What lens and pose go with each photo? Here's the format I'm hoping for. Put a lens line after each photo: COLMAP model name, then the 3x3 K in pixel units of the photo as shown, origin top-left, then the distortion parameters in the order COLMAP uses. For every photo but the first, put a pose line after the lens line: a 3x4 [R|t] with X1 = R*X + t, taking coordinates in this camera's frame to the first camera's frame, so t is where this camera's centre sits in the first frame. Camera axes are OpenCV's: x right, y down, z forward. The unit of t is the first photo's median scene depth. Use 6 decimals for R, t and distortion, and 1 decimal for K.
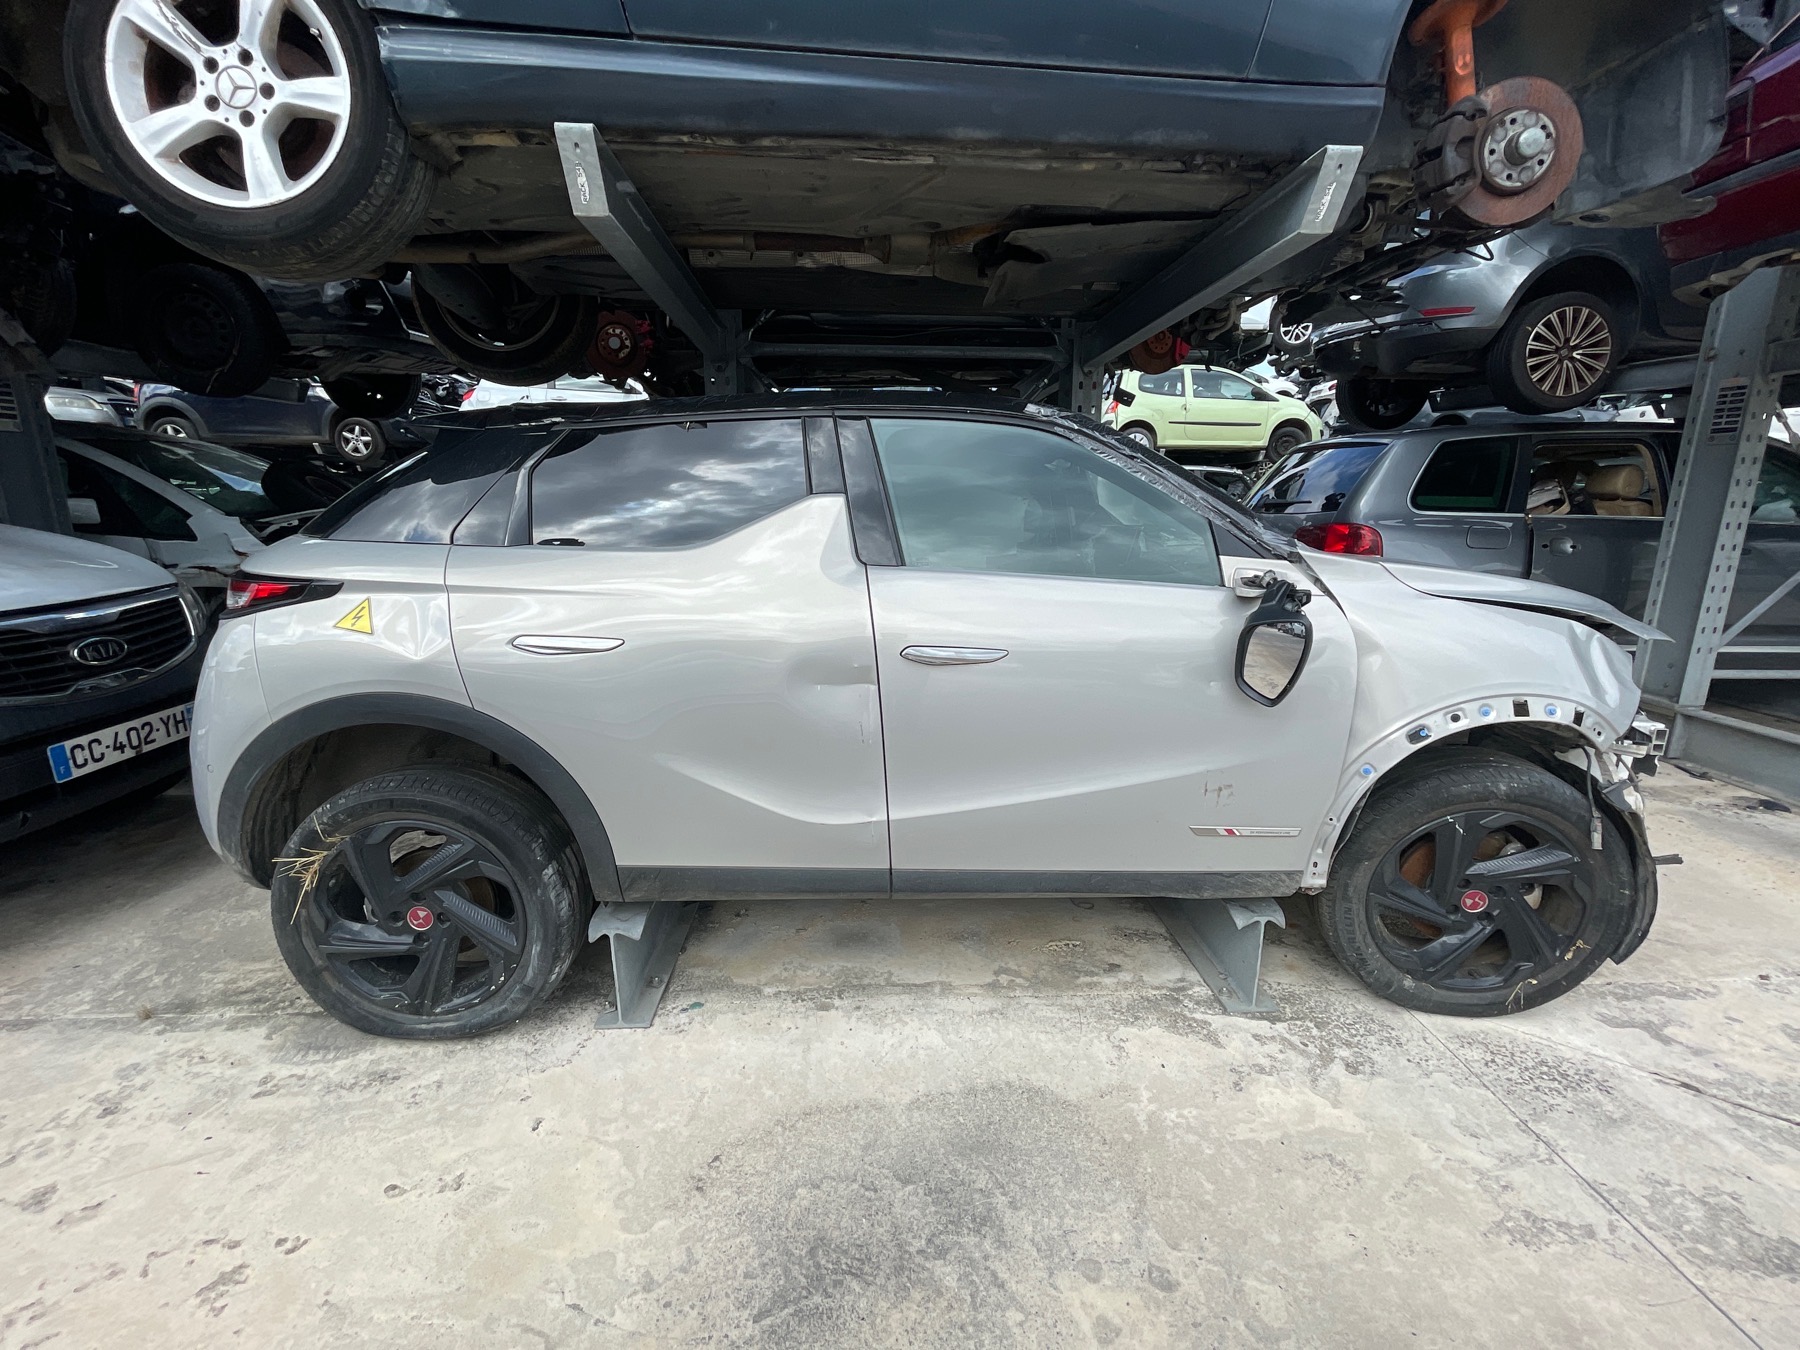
lens RADIAL K [[839.2, 0, 900.0], [0, 839.2, 675.0], [0, 0, 1]] dist [-0.000548, 0.000612]
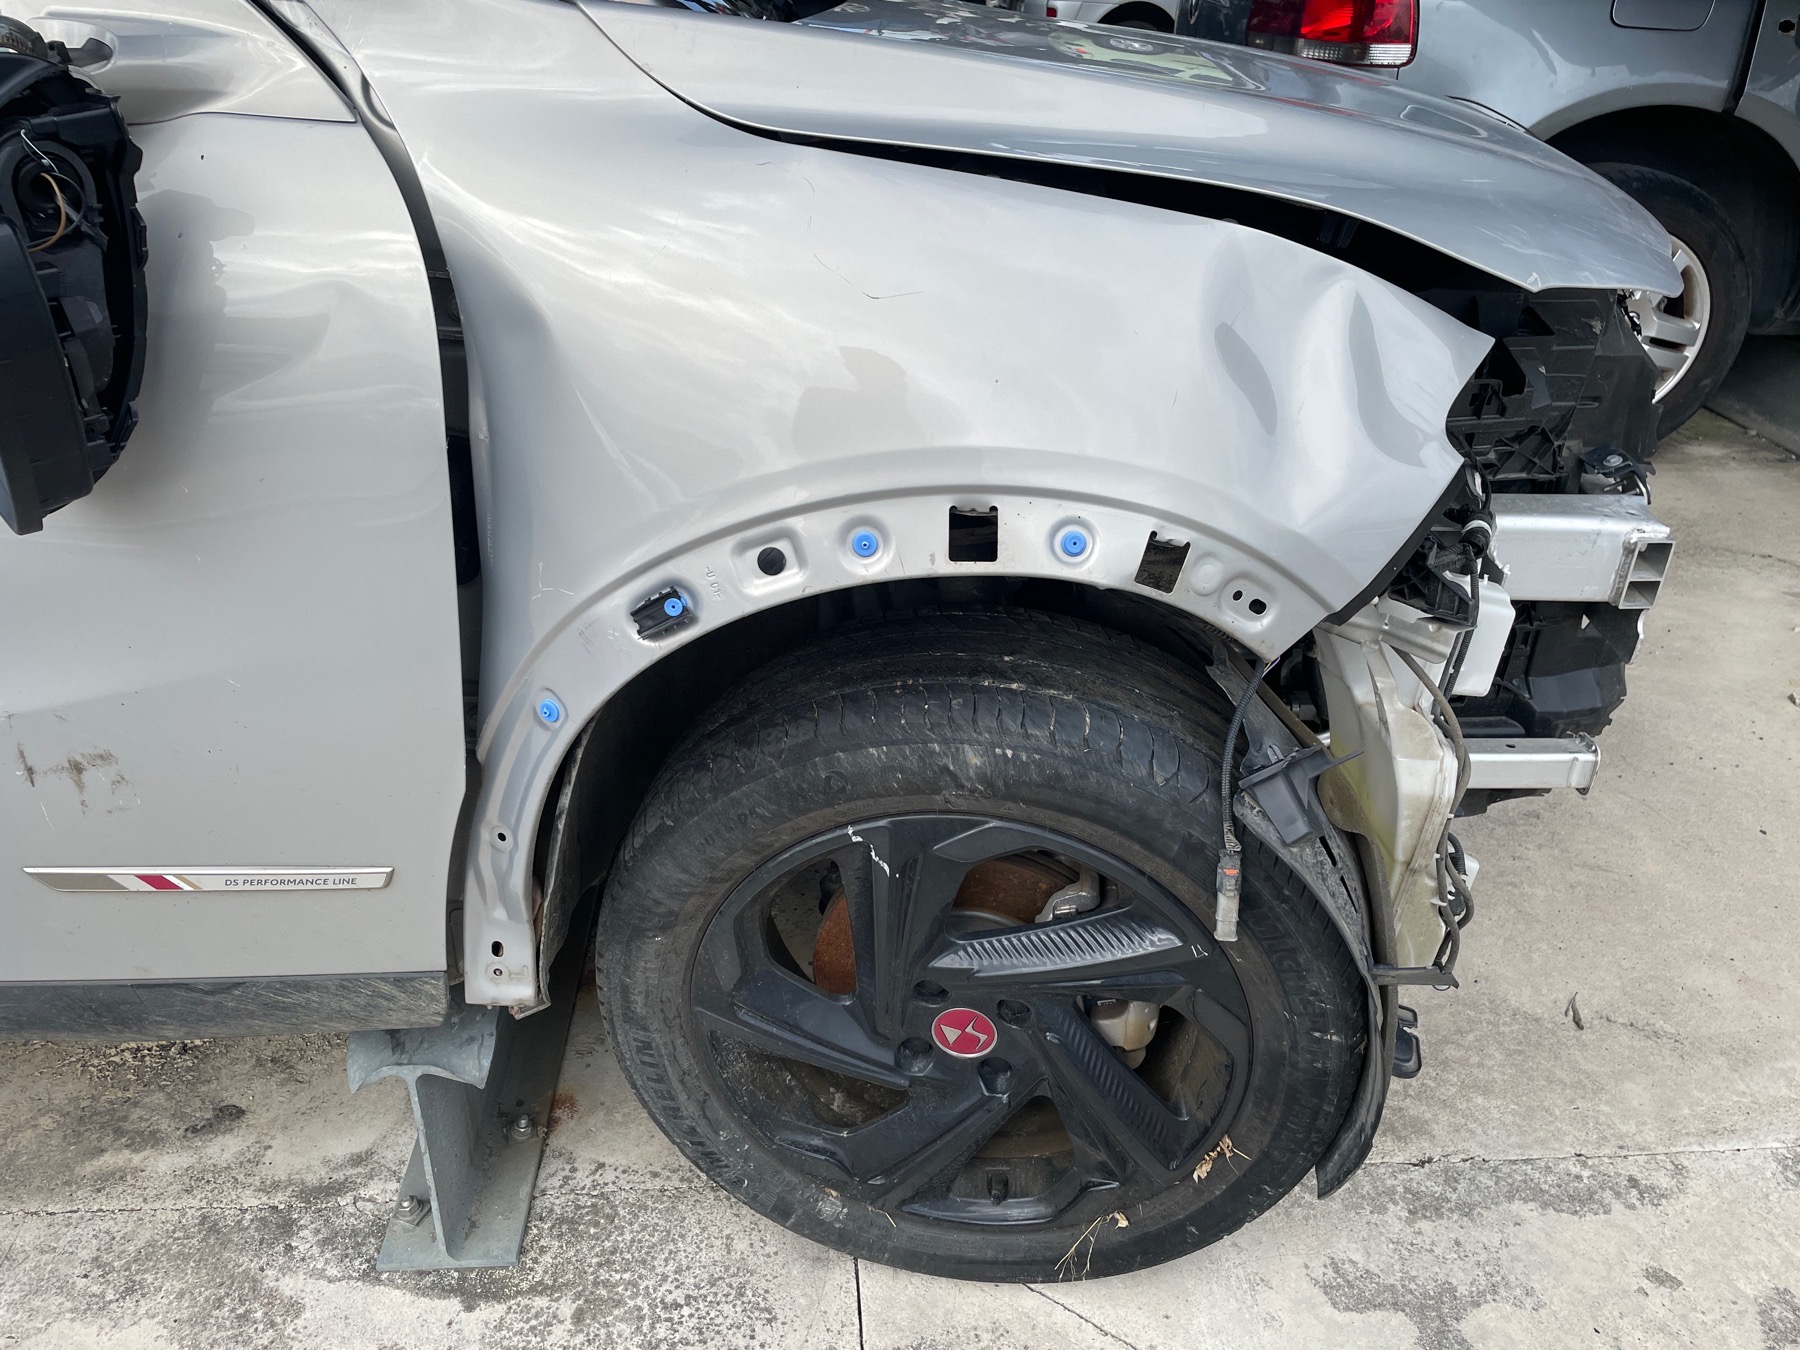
lens RADIAL K [[1387.8, 0, 900.0], [0, 1387.8, 675.0], [0, 0, 1]] dist [0.037568, -0.009282]
pose [[0.999759, 0.005994, 0.021141, 0.659312], [-0.011146, 0.967448, 0.252826, -0.036056], [-0.018937, -0.253000, 0.967281, 0.463790]]
